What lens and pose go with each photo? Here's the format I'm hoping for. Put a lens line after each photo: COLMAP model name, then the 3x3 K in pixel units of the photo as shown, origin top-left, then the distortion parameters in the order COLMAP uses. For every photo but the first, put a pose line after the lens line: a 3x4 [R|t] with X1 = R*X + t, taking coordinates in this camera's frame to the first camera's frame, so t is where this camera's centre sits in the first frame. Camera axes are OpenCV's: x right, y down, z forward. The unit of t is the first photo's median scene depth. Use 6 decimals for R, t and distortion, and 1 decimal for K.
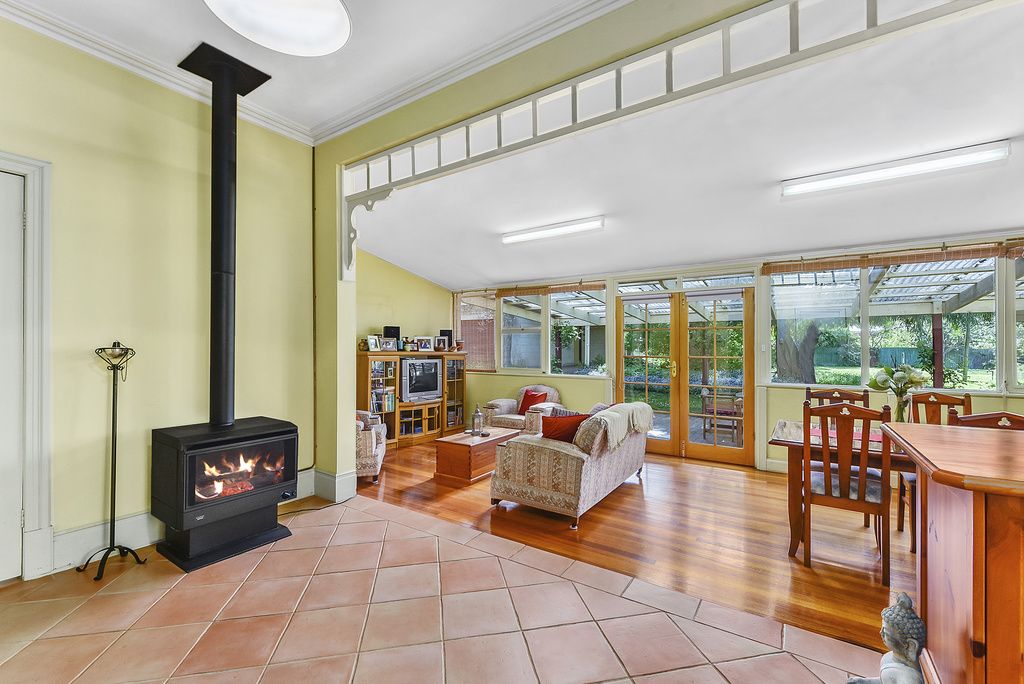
lens RADIAL K [[440.3, 0, 519.3], [0, 440.3, 347.6], [0, 0, 1]] dist [0.003925, -0.000237]
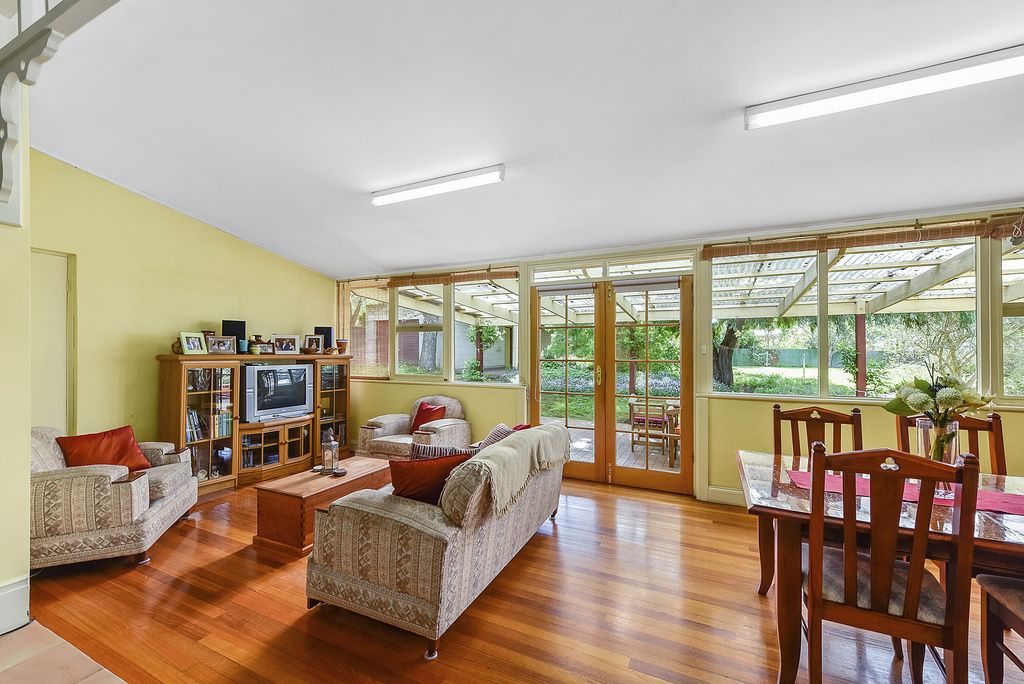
lens RADIAL K [[408.9, 0, 525.7], [0, 408.9, 348.9], [0, 0, 1]] dist [0.011350, -0.001349]
pose [[0.988375, -0.000377, 0.152035, 0.113696], [0.000526, 0.999999, -0.000942, 0.000529], [-0.152035, 0.001011, 0.988375, 0.302376]]
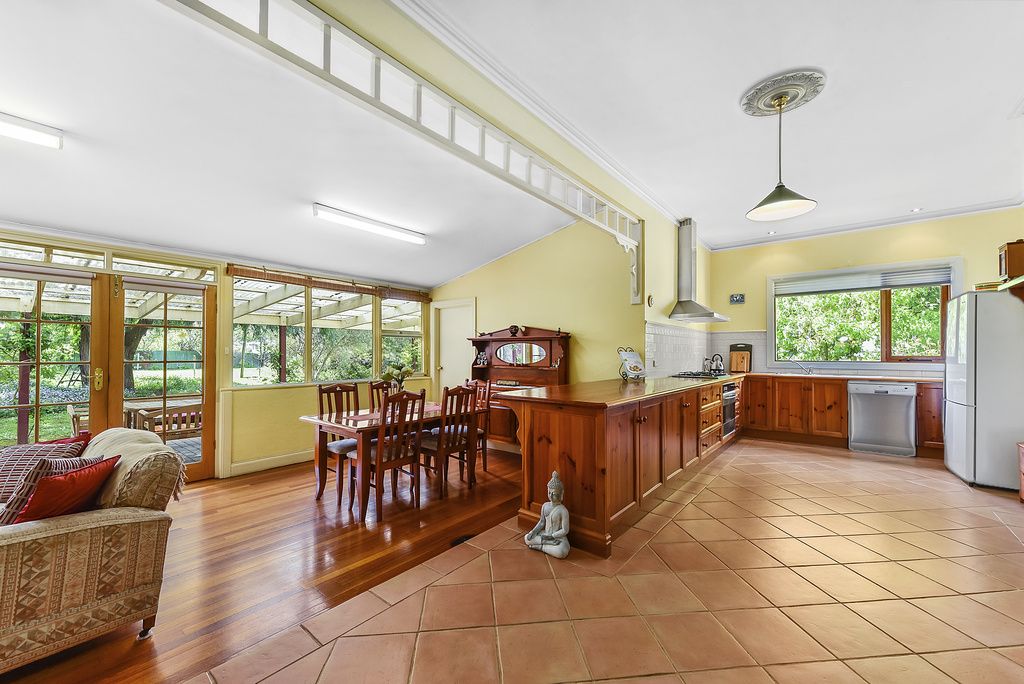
lens RADIAL K [[408.9, 0, 512.7], [0, 408.9, 346.8], [0, 0, 1]] dist [0.011350, -0.001349]
pose [[0.084641, 0.016588, 0.996273, -0.291598], [-0.005108, 0.999856, -0.016214, 0.003666], [-0.996398, -0.003716, 0.084713, 0.297353]]
